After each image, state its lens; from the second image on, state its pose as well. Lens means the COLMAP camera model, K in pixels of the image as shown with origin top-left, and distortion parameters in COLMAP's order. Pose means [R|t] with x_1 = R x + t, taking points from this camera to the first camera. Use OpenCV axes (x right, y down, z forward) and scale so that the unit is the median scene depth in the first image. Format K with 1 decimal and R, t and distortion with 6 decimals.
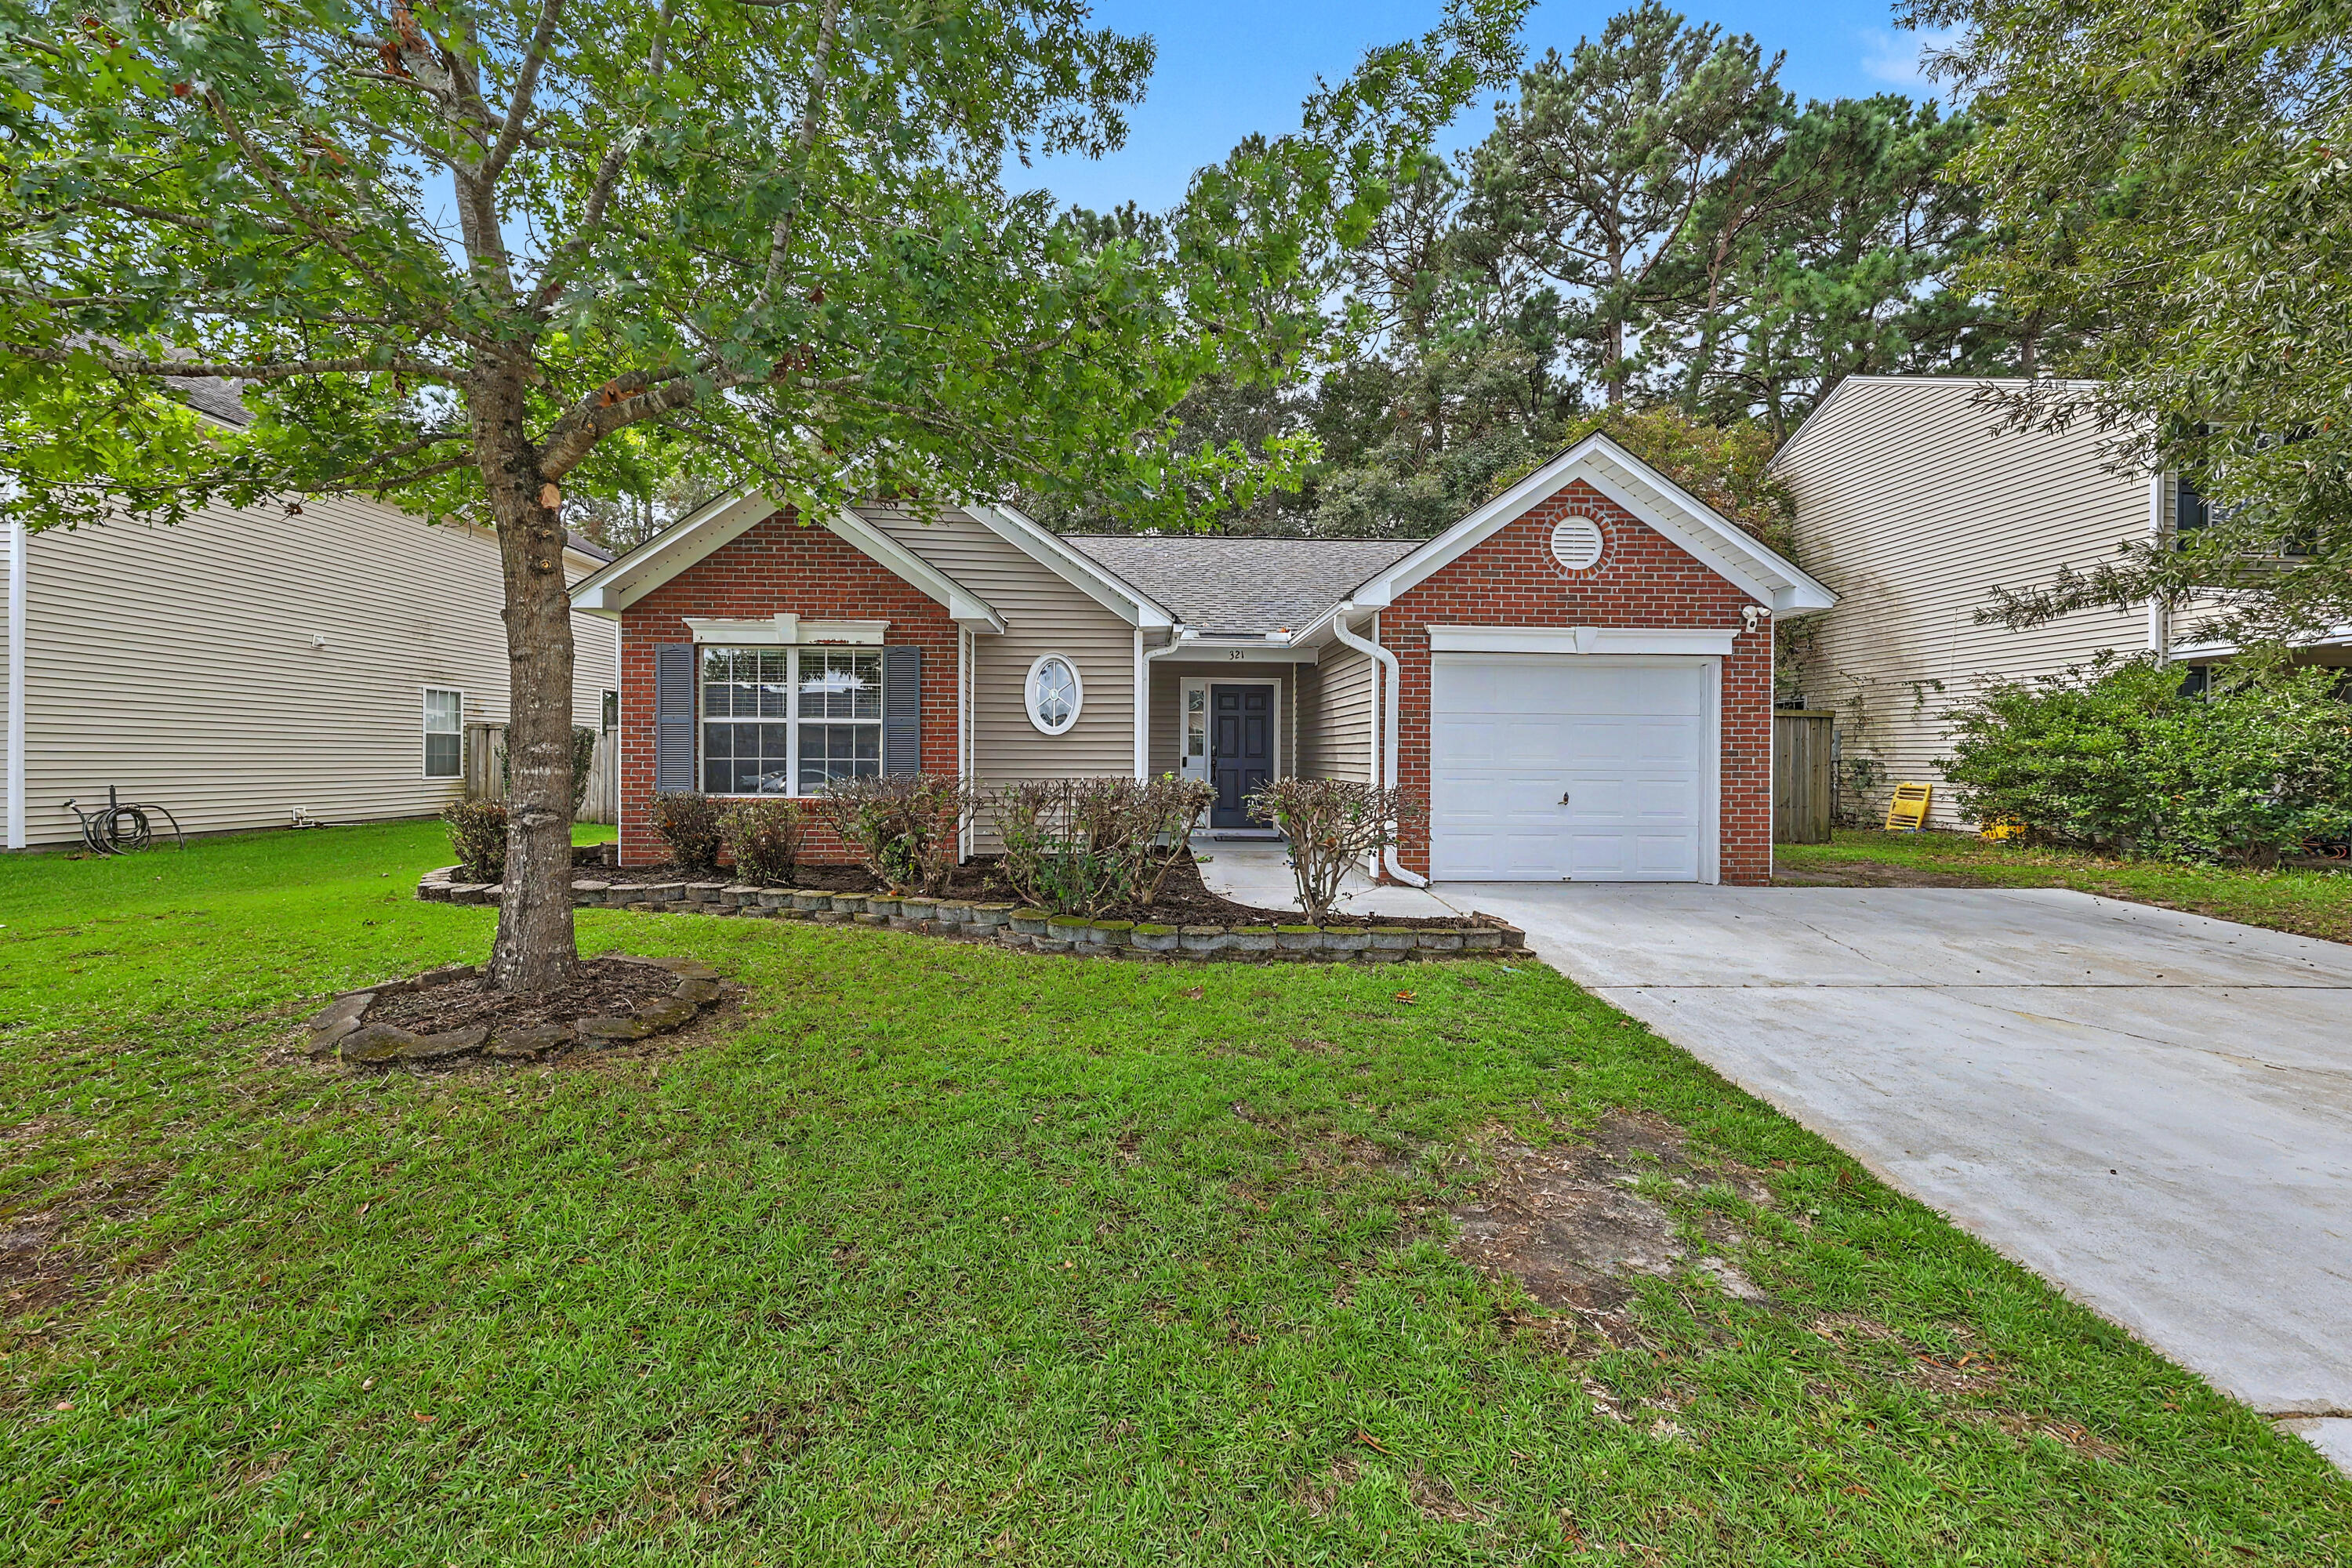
lens RADIAL K [[961.1, 0, 1195.8], [0, 961.1, 754.8], [0, 0, 1]] dist [0.000198, -0.000805]
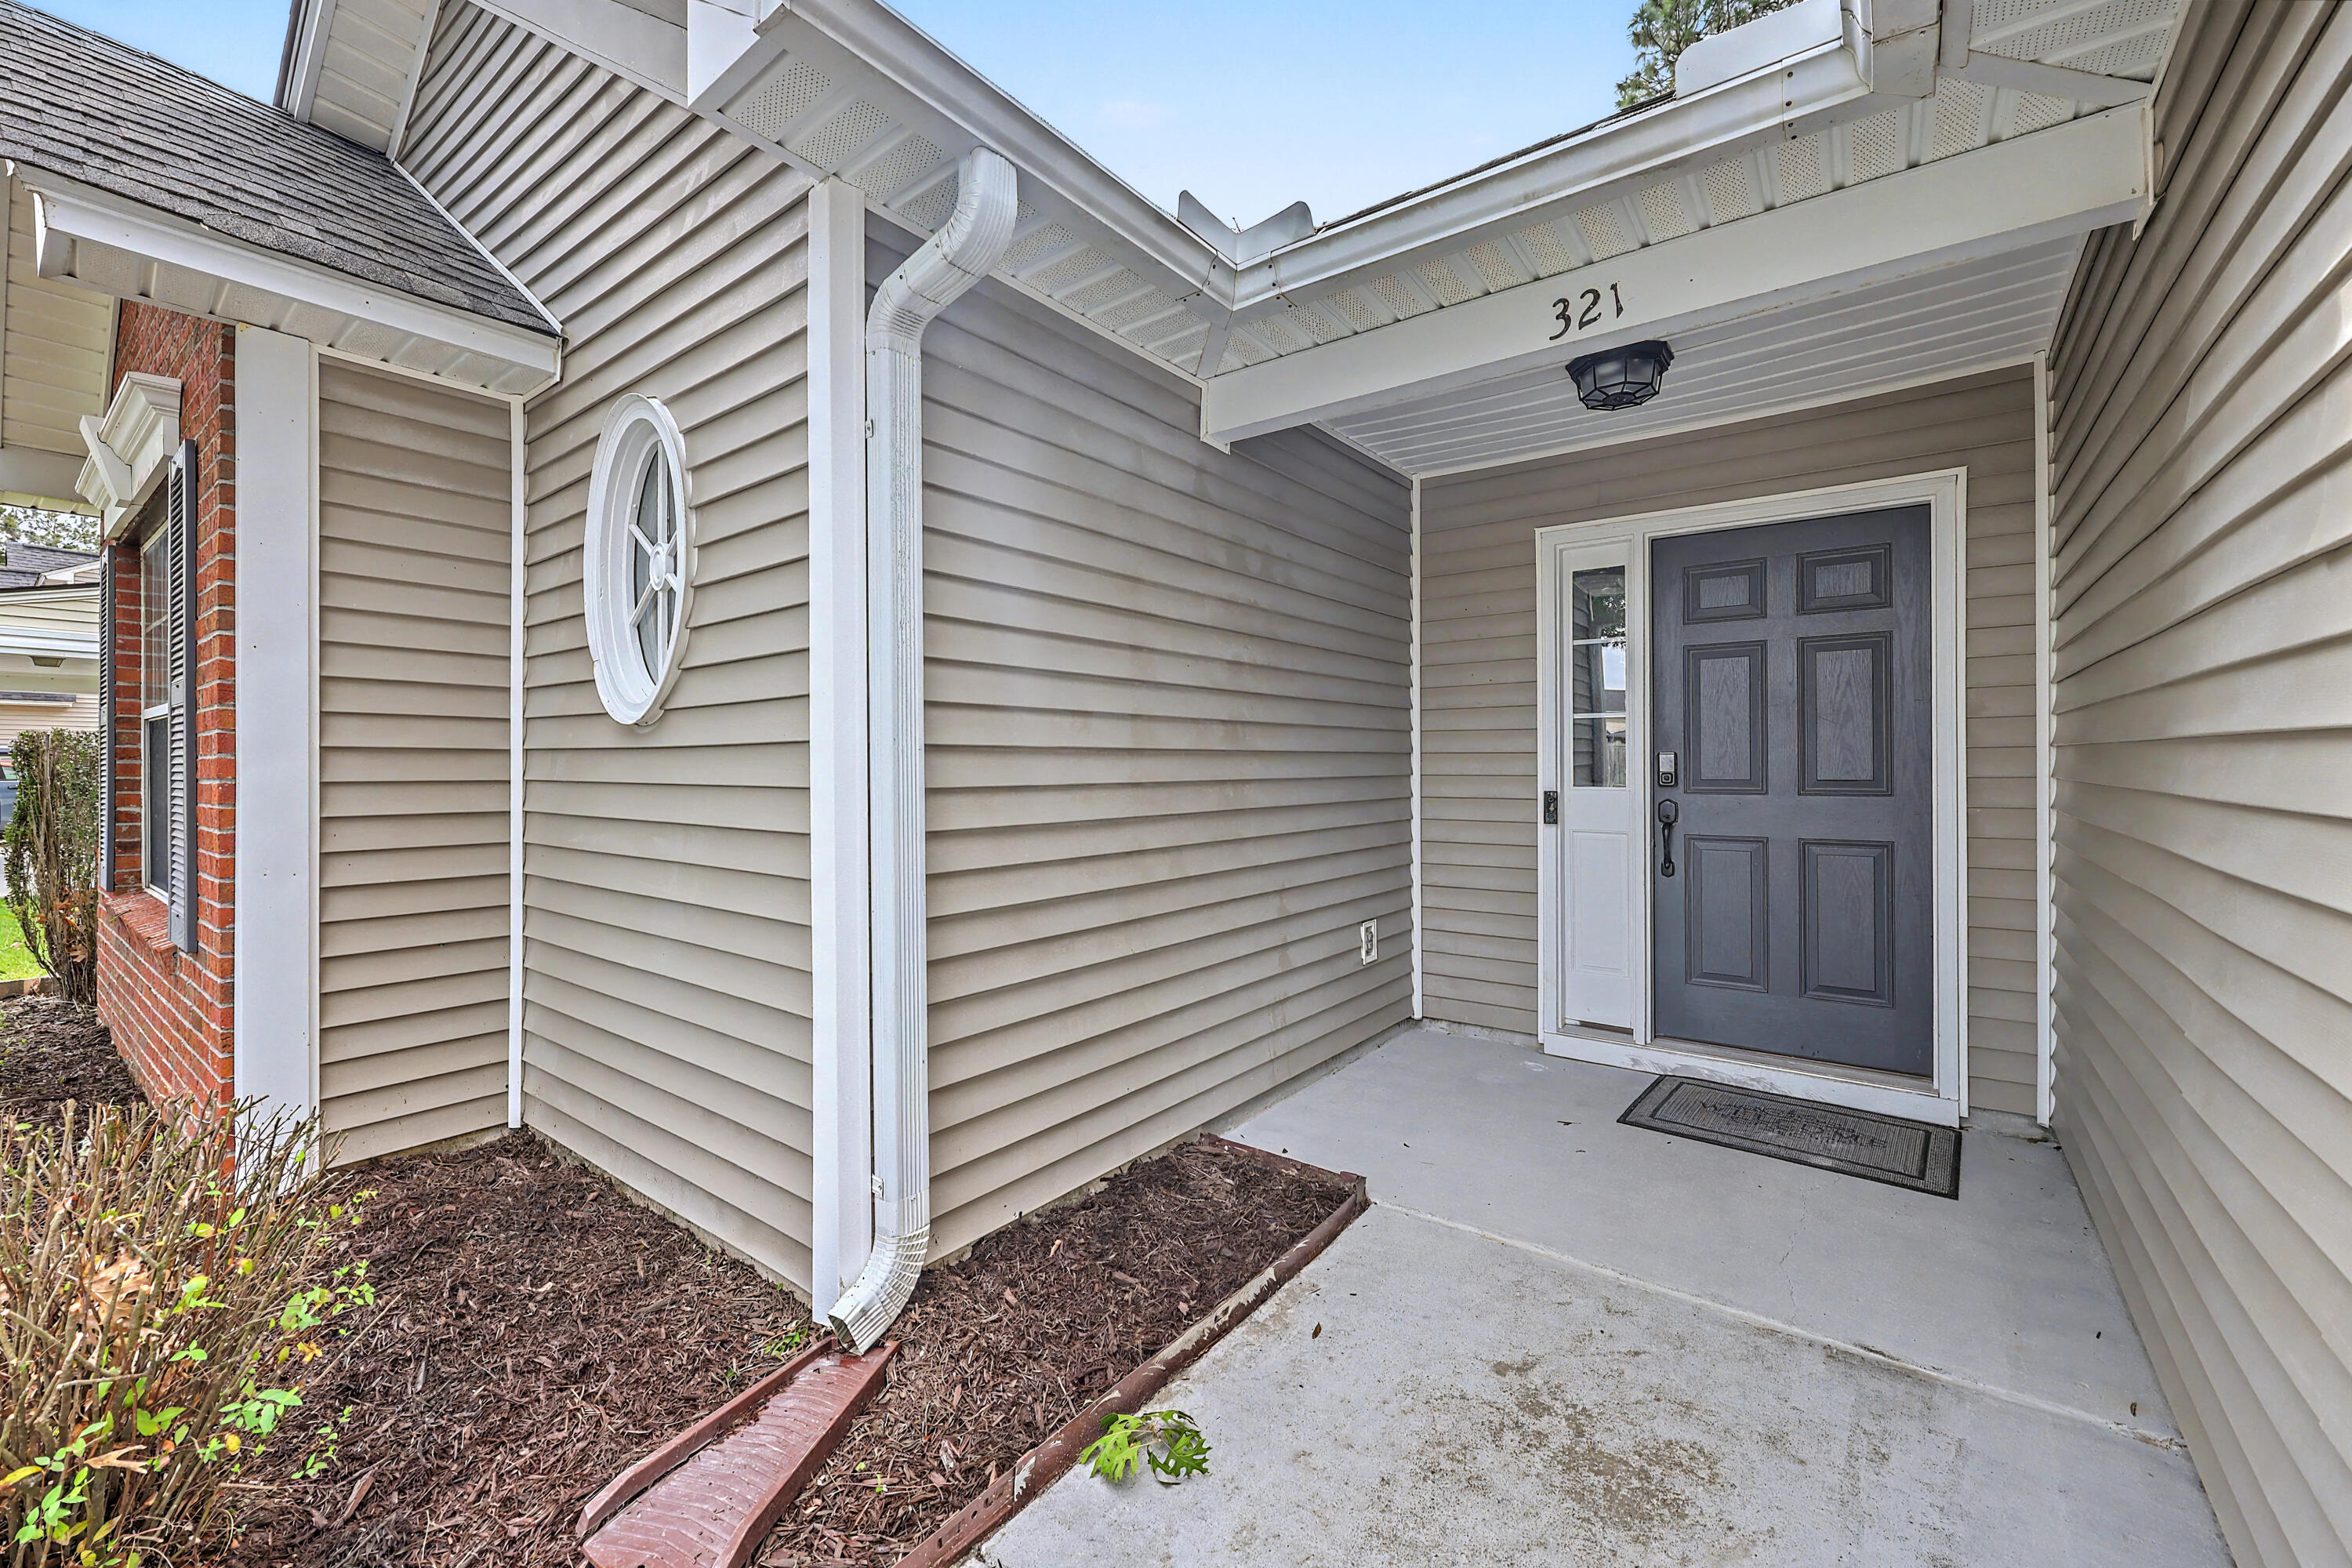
lens RADIAL K [[961.1, 0, 1178.4], [0, 961.1, 770.0], [0, 0, 1]] dist [0.000198, -0.000805]
pose [[0.762351, -0.004223, -0.647151, 0.132796], [0.007819, 0.999966, 0.002686, -0.008623], [0.647117, -0.007107, 0.762357, 0.979544]]
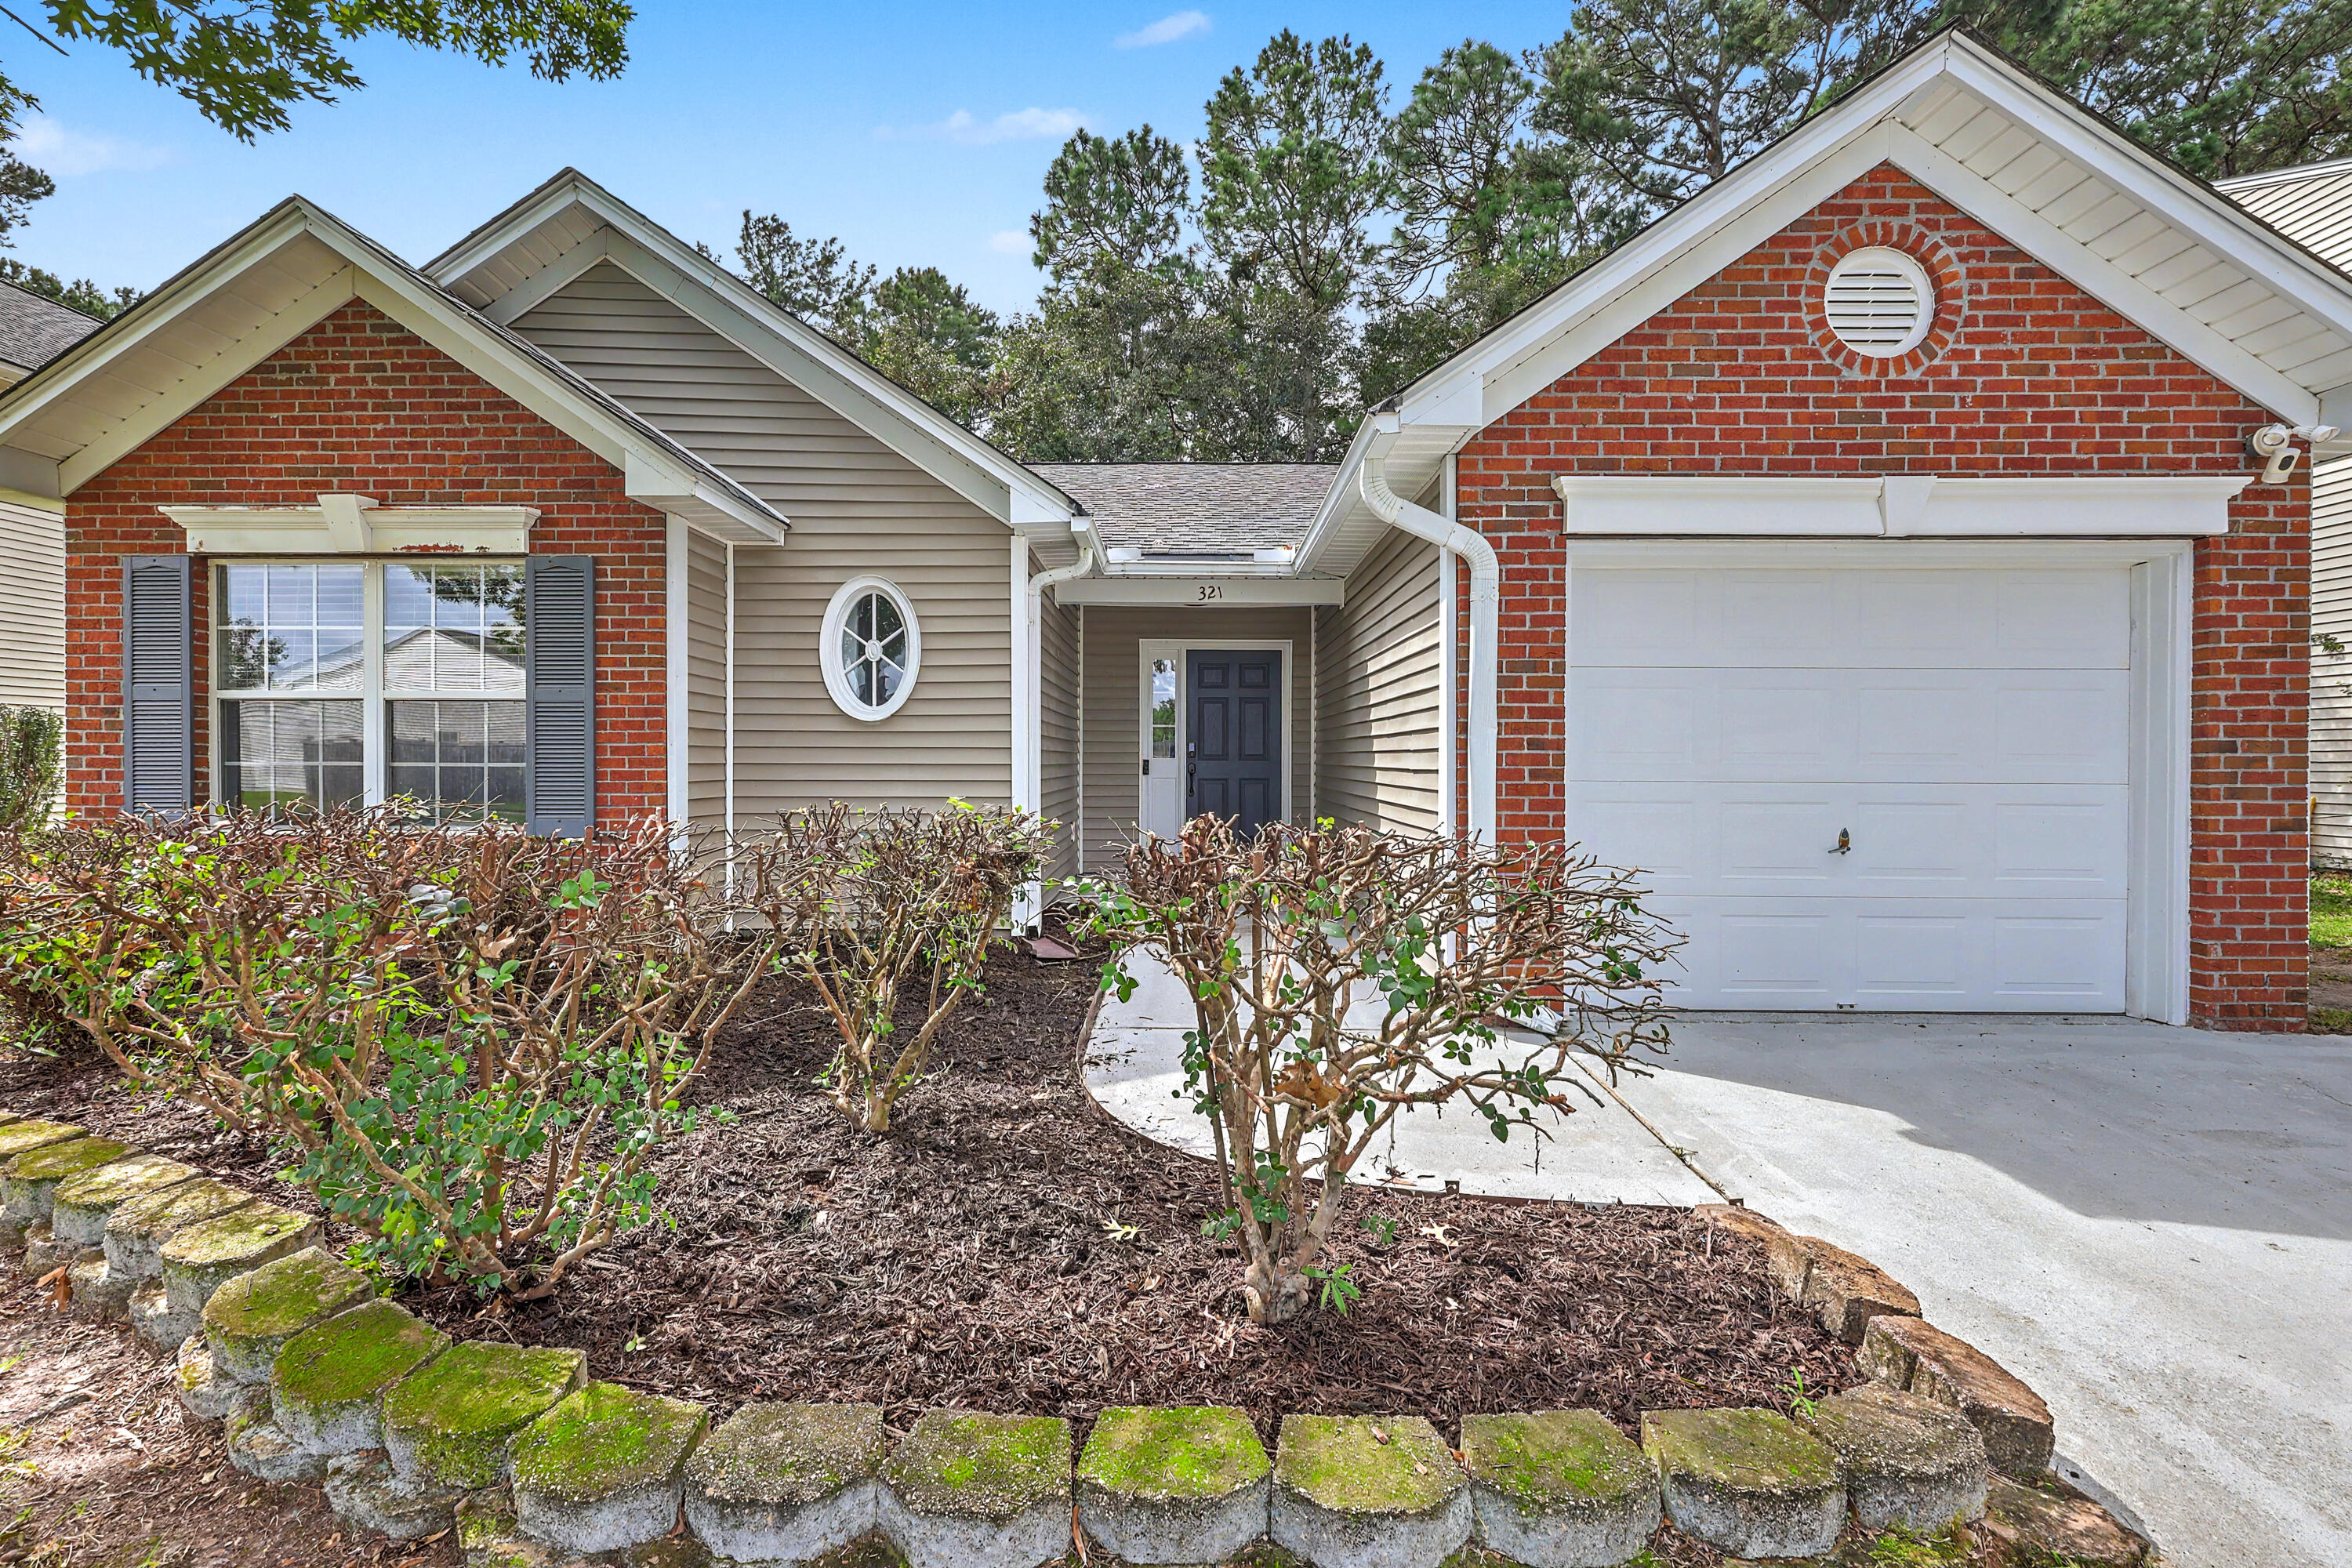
lens RADIAL K [[961.1, 0, 1192.7], [0, 961.1, 762.7], [0, 0, 1]] dist [0.000198, -0.000805]
pose [[0.998502, -0.002764, -0.054643, 0.079878], [0.002928, 0.999991, 0.002932, 0.003324], [0.054634, -0.003088, 0.998502, 0.480683]]
